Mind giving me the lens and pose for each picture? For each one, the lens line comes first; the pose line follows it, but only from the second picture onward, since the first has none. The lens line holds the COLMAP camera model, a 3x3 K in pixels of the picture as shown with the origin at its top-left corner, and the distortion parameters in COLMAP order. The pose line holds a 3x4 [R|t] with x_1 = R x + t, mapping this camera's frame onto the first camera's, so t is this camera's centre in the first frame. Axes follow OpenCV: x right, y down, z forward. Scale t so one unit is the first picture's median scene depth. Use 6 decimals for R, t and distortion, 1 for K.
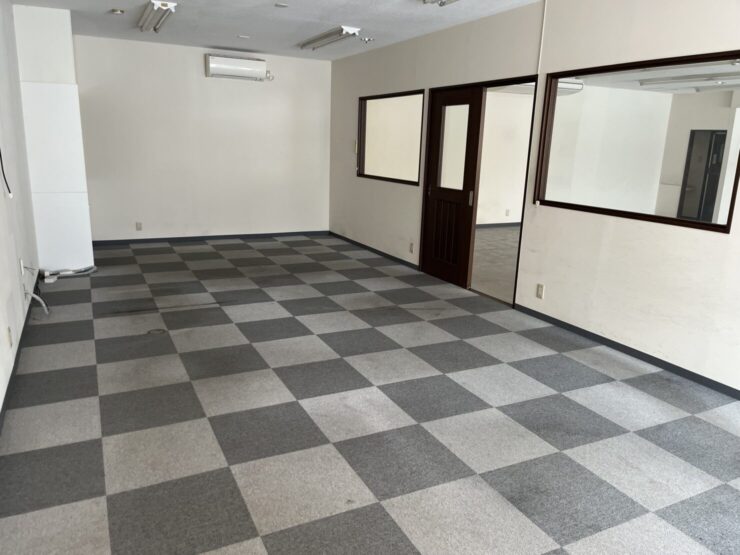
lens RADIAL K [[547.6, 0, 370.0], [0, 547.6, 277.5], [0, 0, 1]] dist [0.078119, -0.113667]
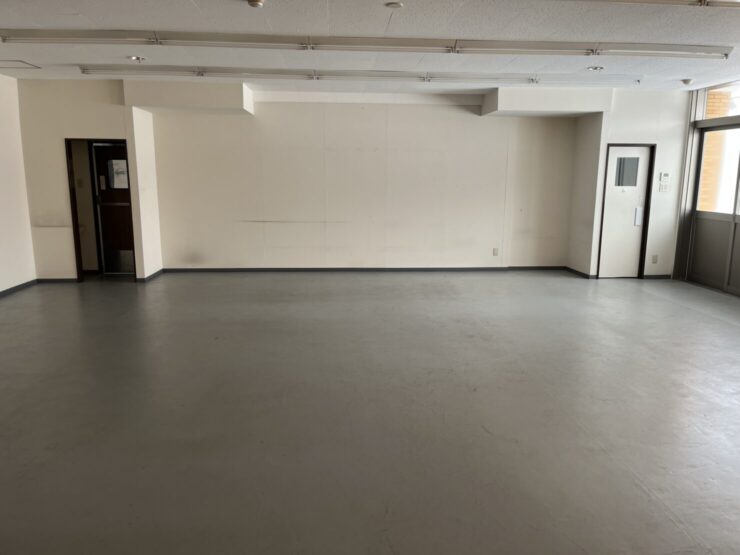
lens RADIAL K [[547.6, 0, 370.0], [0, 547.6, 277.5], [0, 0, 1]] dist [0.078119, -0.113667]
pose [[0.393239, -0.201850, 0.897006, 0.279995], [0.224231, 0.967201, 0.119344, -0.262244], [-0.891674, 0.154206, 0.425602, 1.056972]]
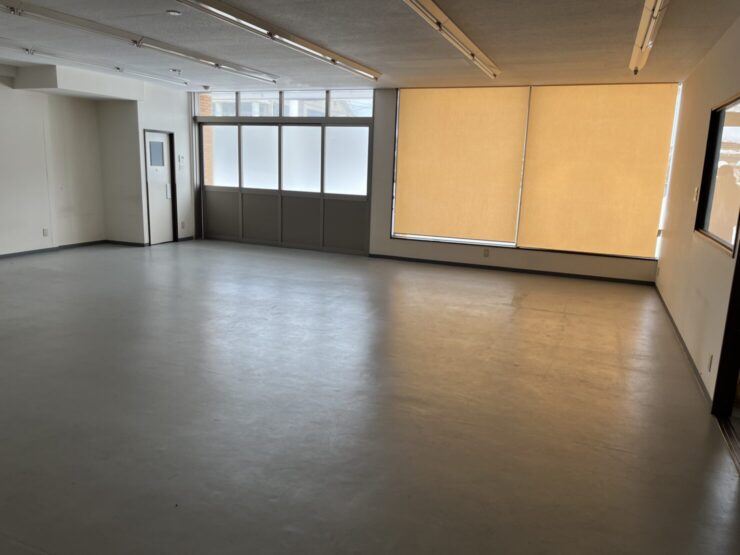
lens RADIAL K [[547.6, 0, 370.0], [0, 547.6, 277.5], [0, 0, 1]] dist [0.078119, -0.113667]
pose [[-0.649947, -0.207028, 0.731238, 0.099984], [0.123654, 0.920551, 0.370533, -0.425778], [-0.749852, 0.331247, -0.572710, 1.718603]]
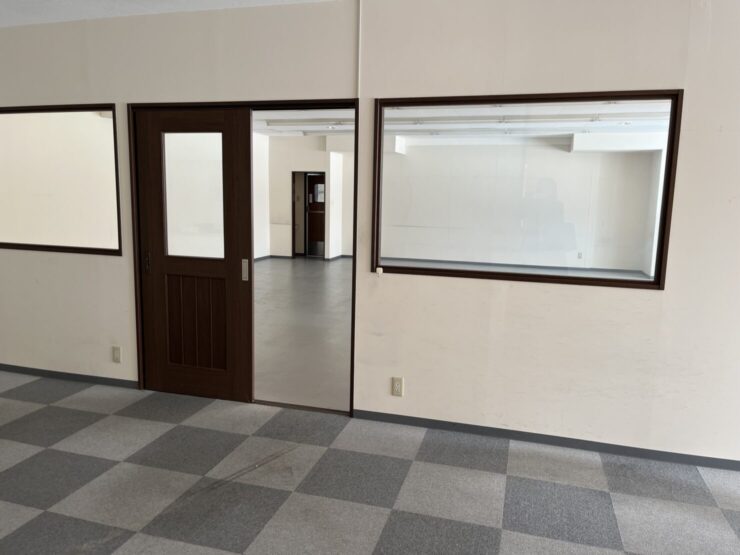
lens RADIAL K [[547.6, 0, 370.0], [0, 547.6, 277.5], [0, 0, 1]] dist [0.078119, -0.113667]
pose [[0.684852, -0.129031, 0.717167, -0.214401], [0.174995, 0.984518, 0.010022, -0.125527], [-0.707357, 0.118637, 0.696829, 0.461840]]
